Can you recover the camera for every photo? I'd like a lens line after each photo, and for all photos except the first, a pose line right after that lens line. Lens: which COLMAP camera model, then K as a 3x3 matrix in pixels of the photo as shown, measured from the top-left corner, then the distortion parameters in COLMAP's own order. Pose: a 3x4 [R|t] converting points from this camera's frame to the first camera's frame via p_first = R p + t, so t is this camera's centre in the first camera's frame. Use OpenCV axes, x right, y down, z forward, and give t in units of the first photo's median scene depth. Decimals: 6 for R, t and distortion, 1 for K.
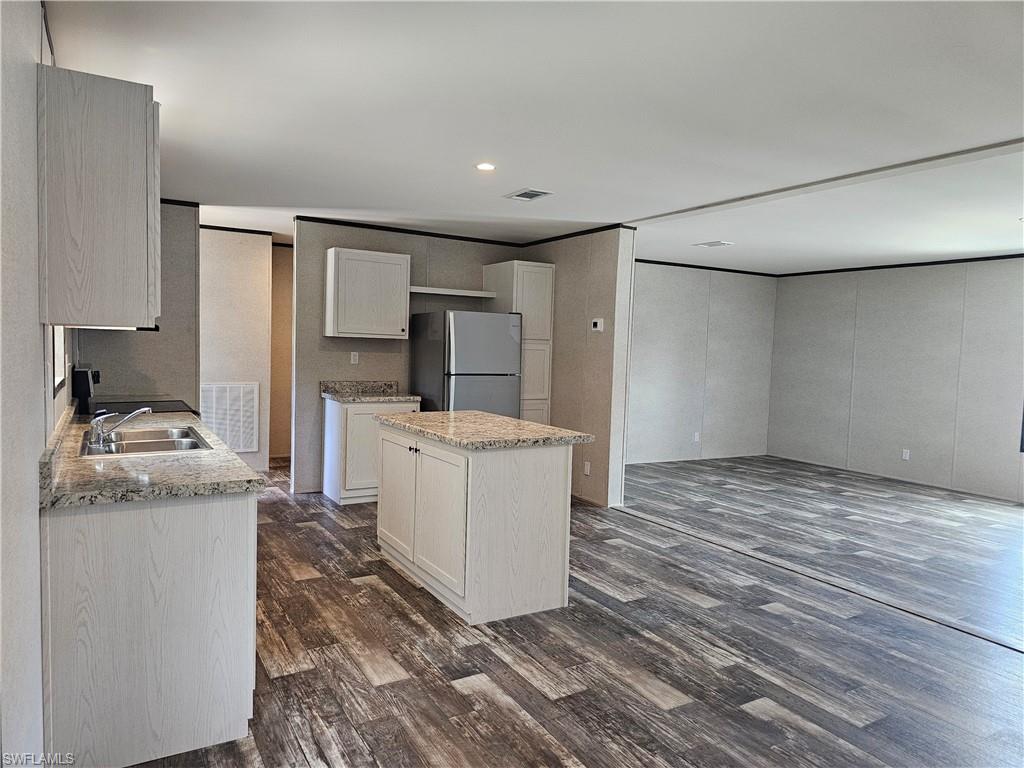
lens RADIAL K [[690.1, 0, 521.8], [0, 690.1, 381.7], [0, 0, 1]] dist [0.047344, -0.046368]
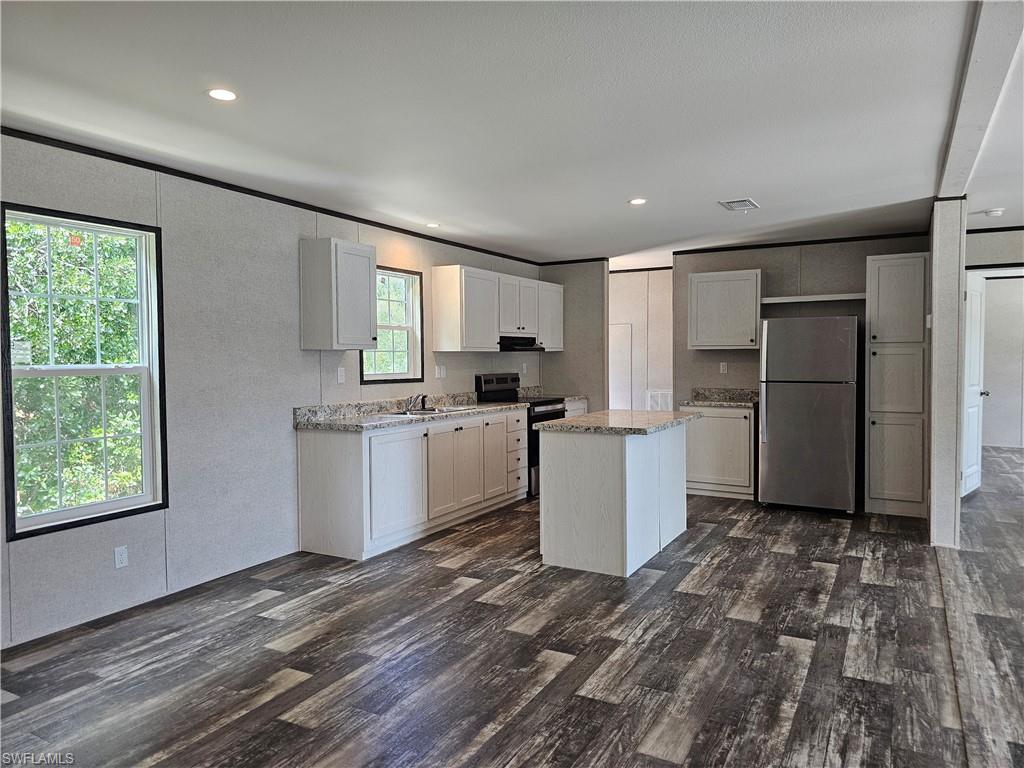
lens RADIAL K [[690.1, 0, 514.1], [0, 690.1, 379.4], [0, 0, 1]] dist [0.047344, -0.046368]
pose [[0.496719, -0.005459, -0.867894, 1.106150], [-0.024243, 0.999503, -0.020162, 0.029403], [0.867573, 0.031055, 0.496340, 0.302417]]
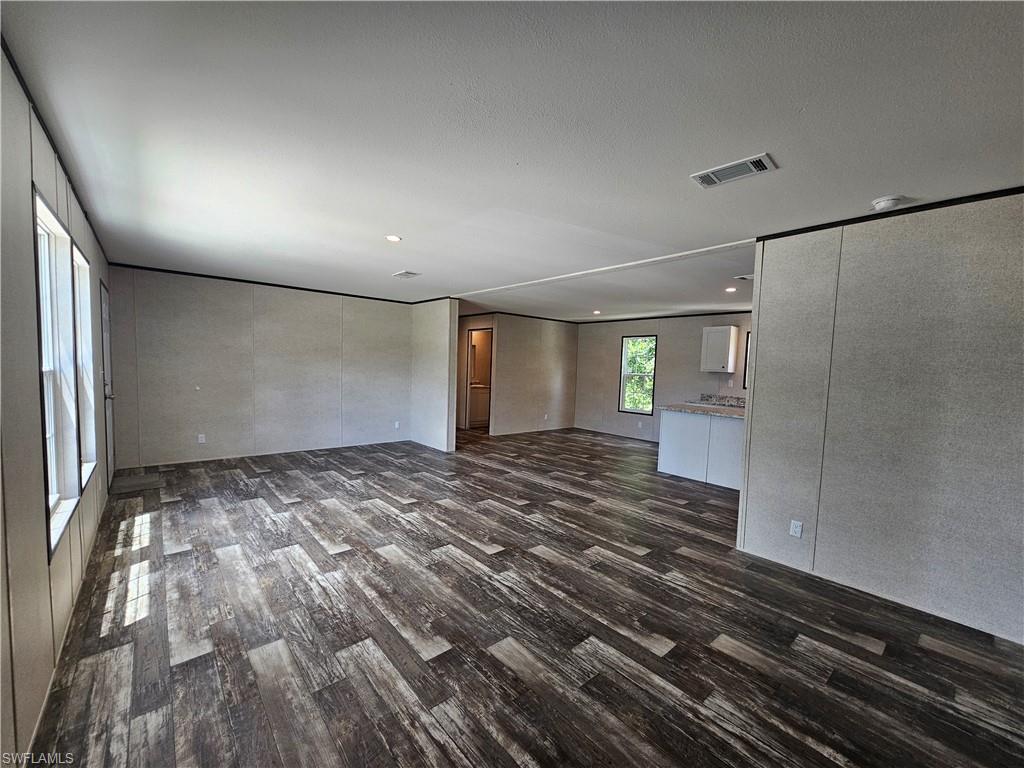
lens RADIAL K [[419.8, 0, 507.7], [0, 419.8, 384.2], [0, 0, 1]] dist [-0.003350, 0.004117]
pose [[-0.984517, -0.052434, -0.167262, 0.310030], [-0.069495, 0.992773, 0.097834, -0.080110], [0.160923, 0.107943, -0.981046, 1.454587]]
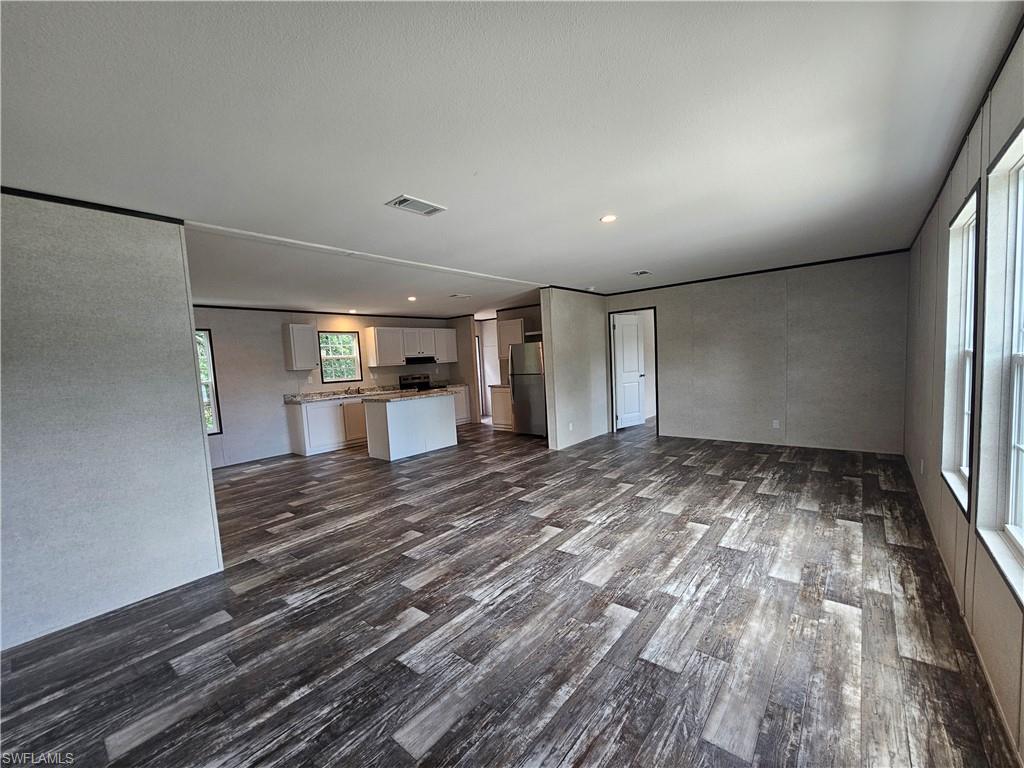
lens RADIAL K [[423.6, 0, 503.3], [0, 423.6, 361.6], [0, 0, 1]] dist [-0.006919, 0.003637]
pose [[0.313511, -0.038154, -0.948818, 0.704552], [0.011423, 0.999272, -0.036408, -0.032179], [0.949516, 0.000576, 0.313719, 0.798154]]
